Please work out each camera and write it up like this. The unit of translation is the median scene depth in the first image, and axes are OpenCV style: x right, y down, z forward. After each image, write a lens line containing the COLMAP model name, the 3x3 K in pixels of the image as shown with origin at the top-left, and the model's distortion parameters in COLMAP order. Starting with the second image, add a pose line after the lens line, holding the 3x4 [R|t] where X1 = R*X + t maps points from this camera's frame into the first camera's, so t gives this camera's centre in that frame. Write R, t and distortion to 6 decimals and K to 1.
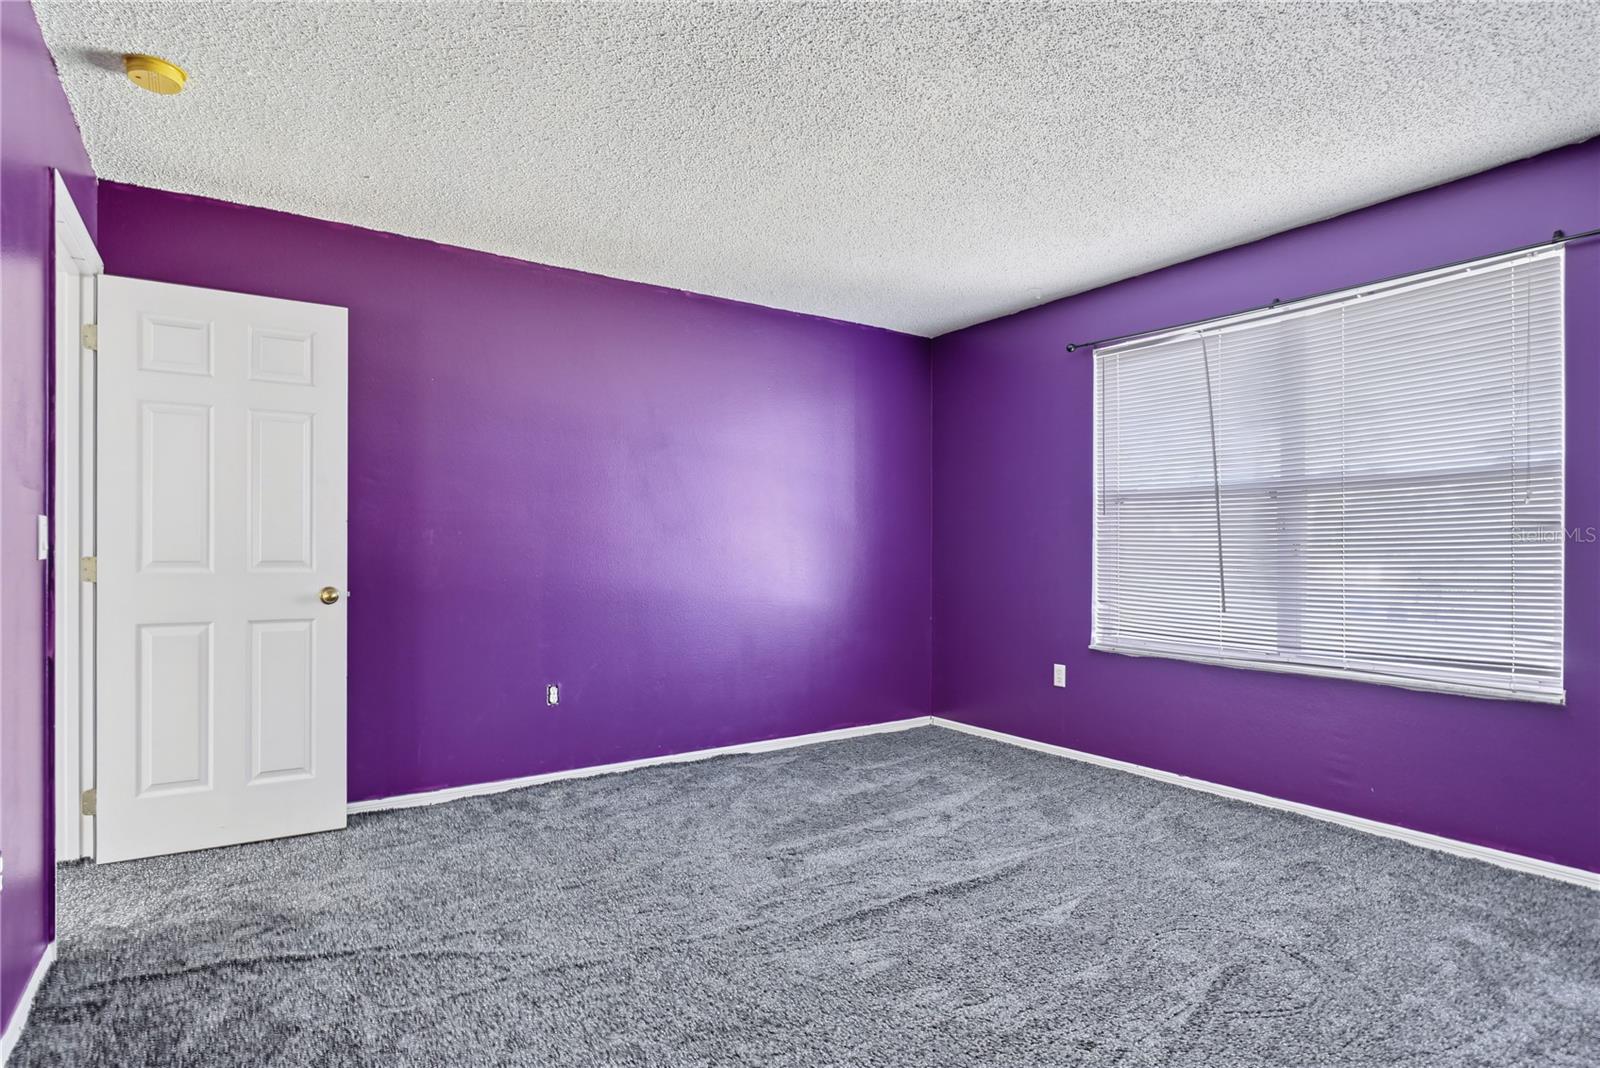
lens RADIAL K [[806.6, 0, 793.9], [0, 806.6, 558.1], [0, 0, 1]] dist [-0.001547, -0.000268]
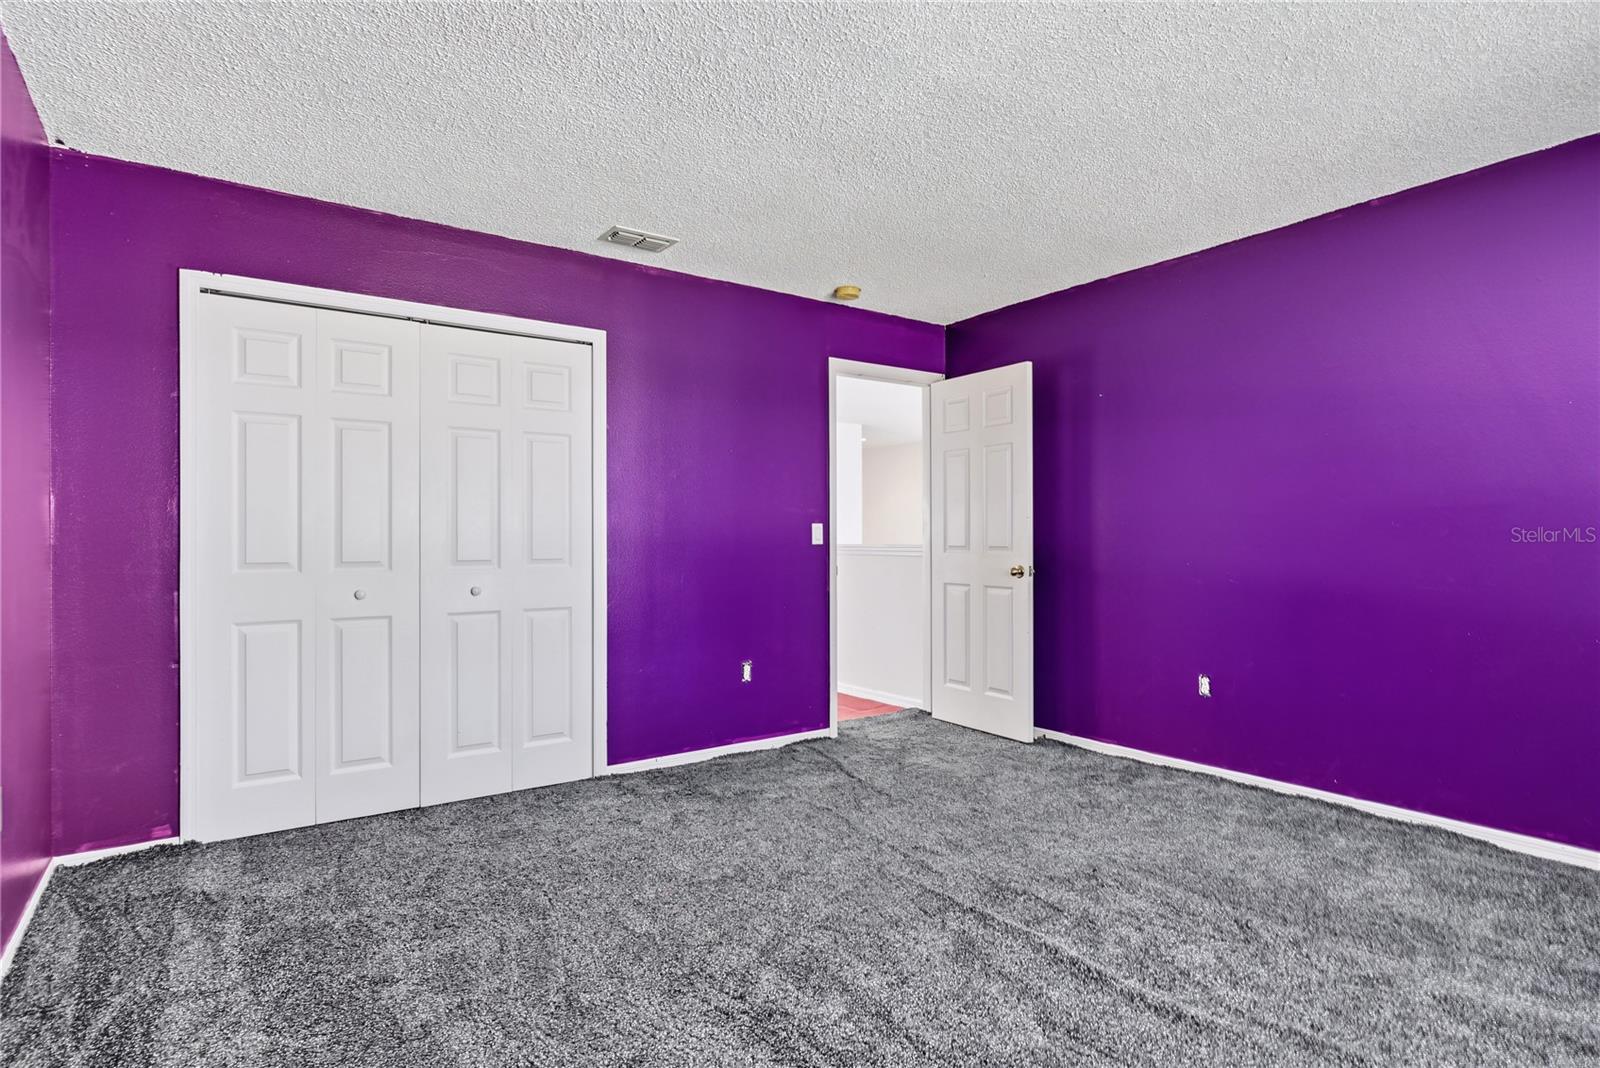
lens RADIAL K [[836.5, 0, 804.0], [0, 836.5, 536.5], [0, 0, 1]] dist [-0.002497, -0.000062]
pose [[0.032706, -0.003748, -0.999458, 0.810474], [-0.001013, 0.999992, -0.003784, -0.006504], [0.999465, 0.001136, 0.032702, 0.561926]]
